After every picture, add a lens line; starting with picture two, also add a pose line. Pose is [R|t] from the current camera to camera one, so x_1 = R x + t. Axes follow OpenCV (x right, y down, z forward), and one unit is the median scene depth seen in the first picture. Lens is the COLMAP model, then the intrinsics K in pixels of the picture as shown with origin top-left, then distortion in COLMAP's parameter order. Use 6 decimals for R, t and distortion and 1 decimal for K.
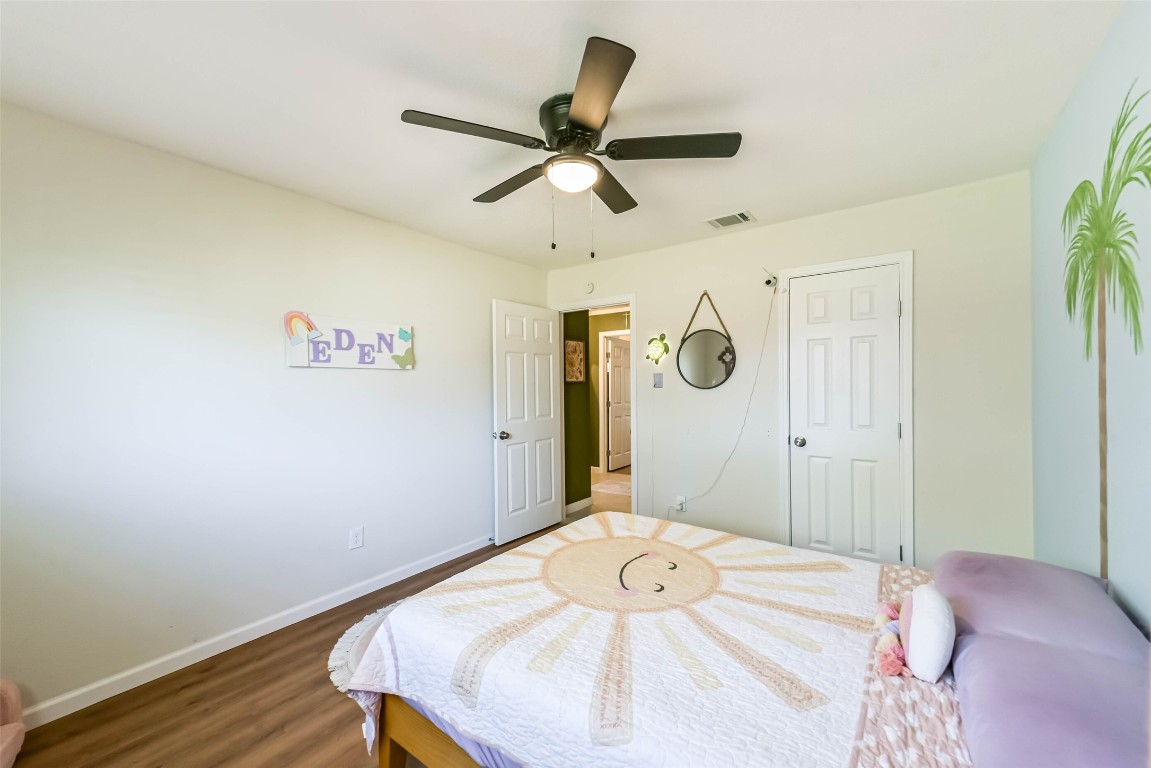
lens RADIAL K [[443.5, 0, 579.9], [0, 443.5, 381.5], [0, 0, 1]] dist [0.012962, -0.000579]
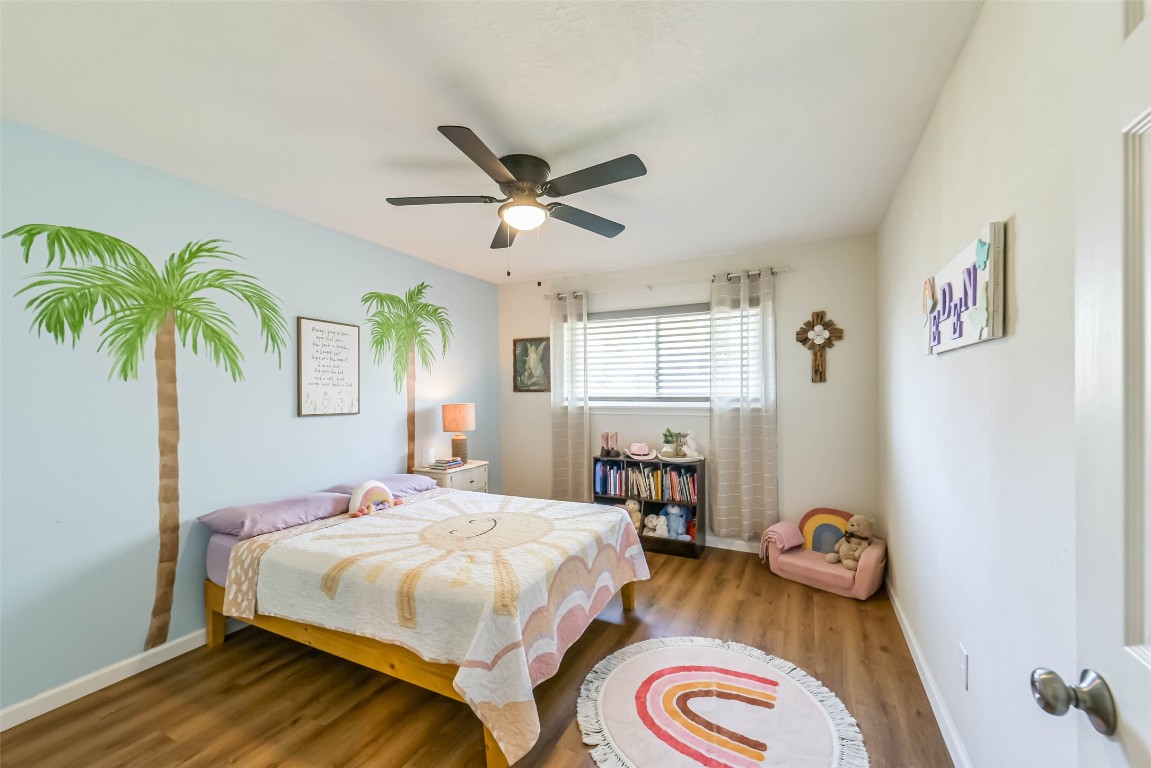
lens RADIAL K [[443.5, 0, 579.9], [0, 443.5, 381.5], [0, 0, 1]] dist [0.012962, -0.000579]
pose [[-0.984746, 0.021485, -0.172666, 0.056367], [0.025954, 0.999383, -0.023668, 0.019035], [0.172051, -0.027789, -0.984696, 2.256779]]
